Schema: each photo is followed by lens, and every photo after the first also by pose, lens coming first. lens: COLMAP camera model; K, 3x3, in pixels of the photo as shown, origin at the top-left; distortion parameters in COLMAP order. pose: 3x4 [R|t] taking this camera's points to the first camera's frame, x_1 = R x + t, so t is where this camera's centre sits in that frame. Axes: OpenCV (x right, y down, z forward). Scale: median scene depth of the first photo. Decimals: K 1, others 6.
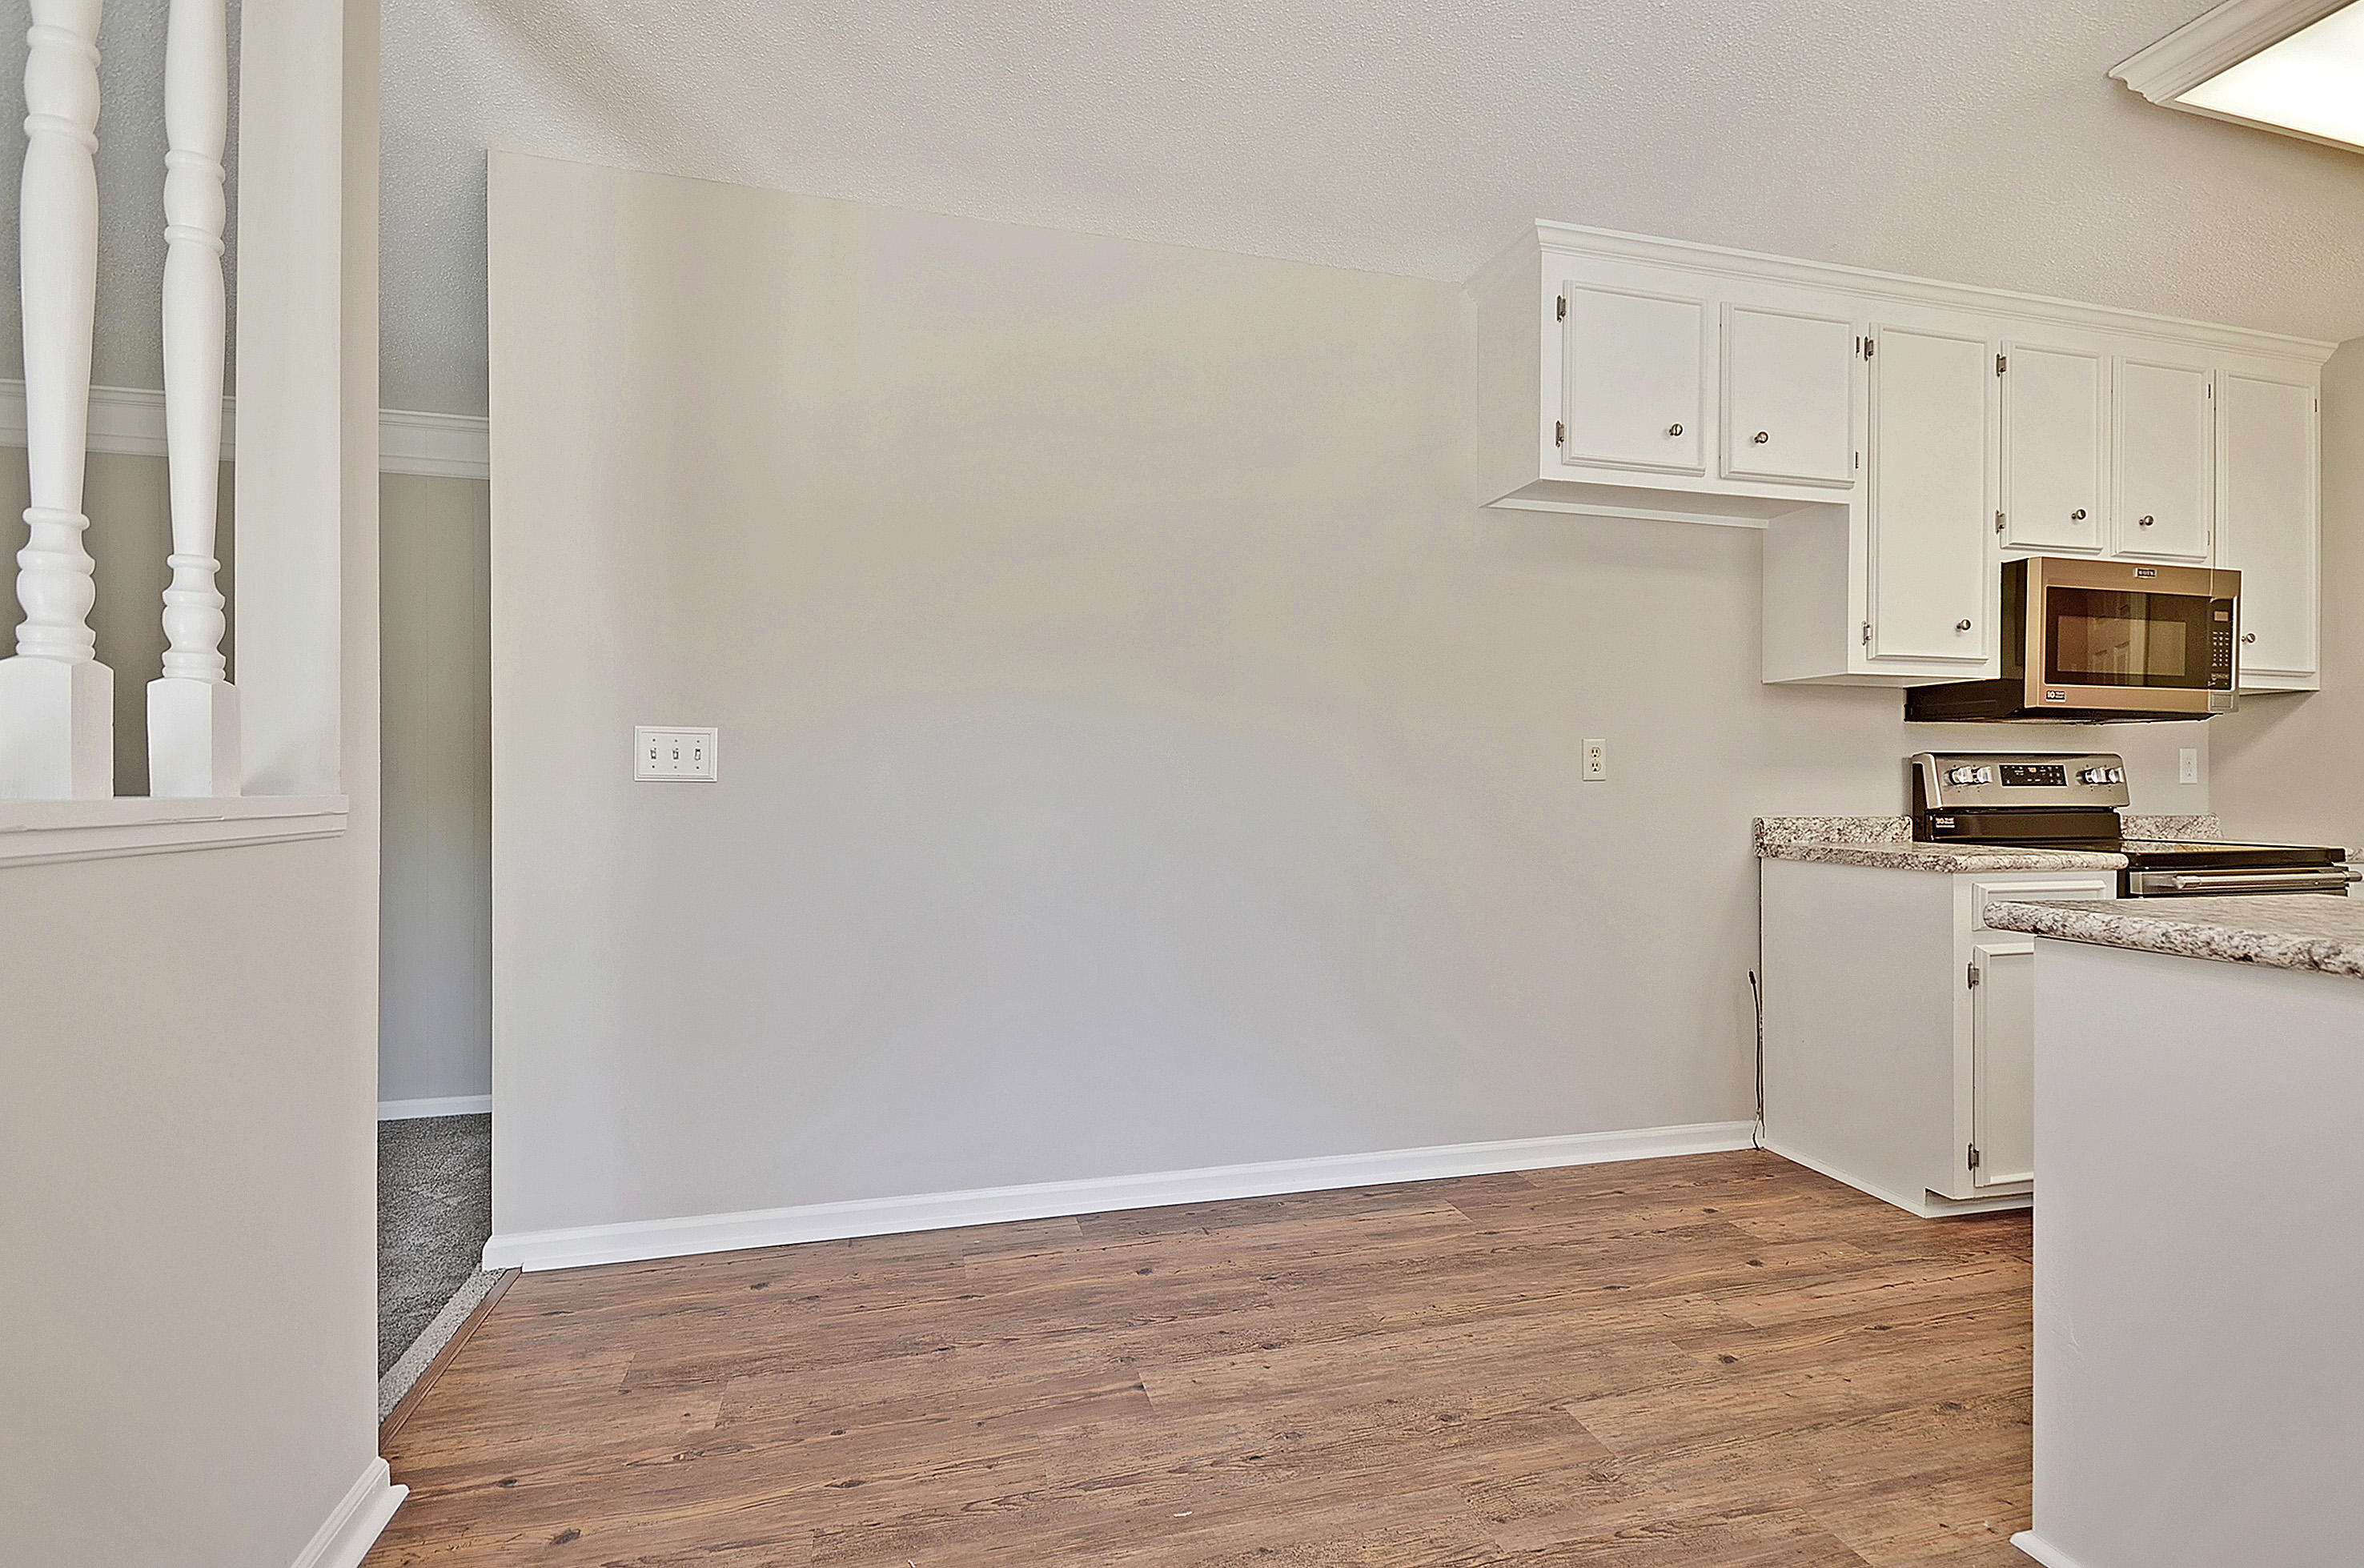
lens RADIAL K [[1059.1, 0, 1194.4], [0, 1059.1, 784.8], [0, 0, 1]] dist [0.003665, -0.004424]
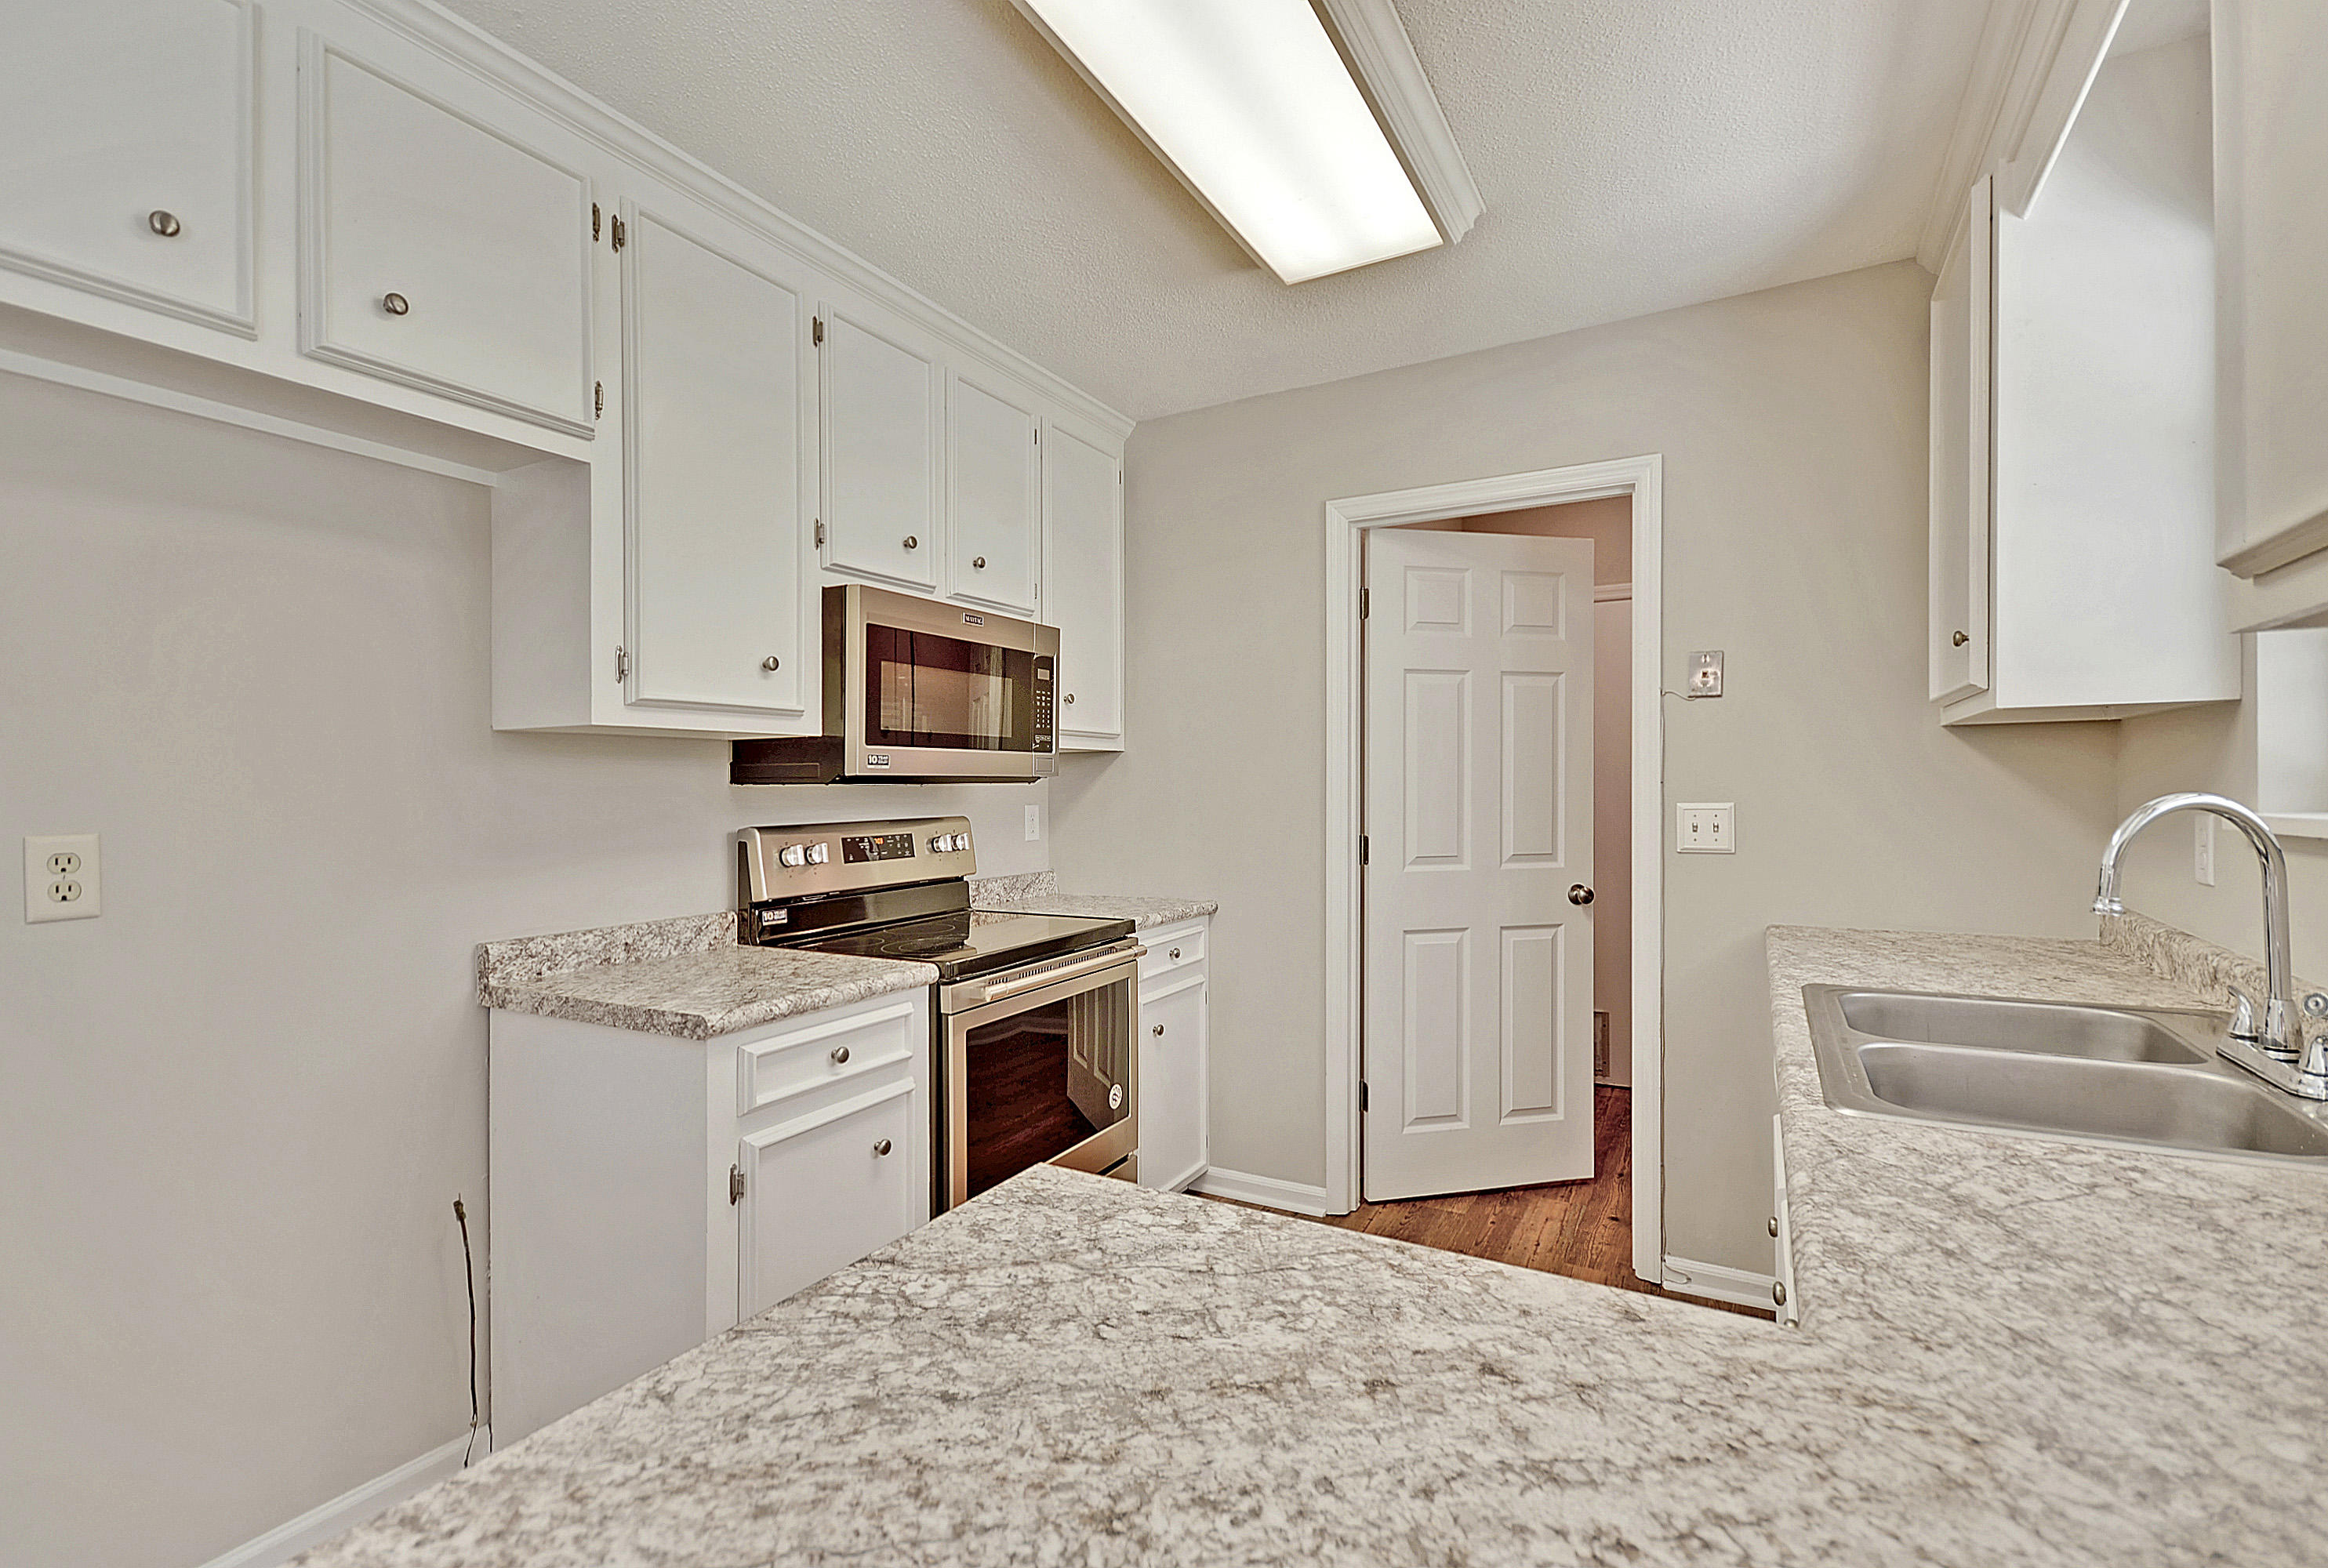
lens RADIAL K [[1070.1, 0, 1142.9], [0, 1070.1, 786.6], [0, 0, 1]] dist [0.001300, -0.002314]
pose [[0.695406, -0.004774, 0.718602, 0.354859], [0.009147, 0.999956, -0.002209, -0.058046], [-0.718559, 0.008109, 0.695418, 0.281728]]
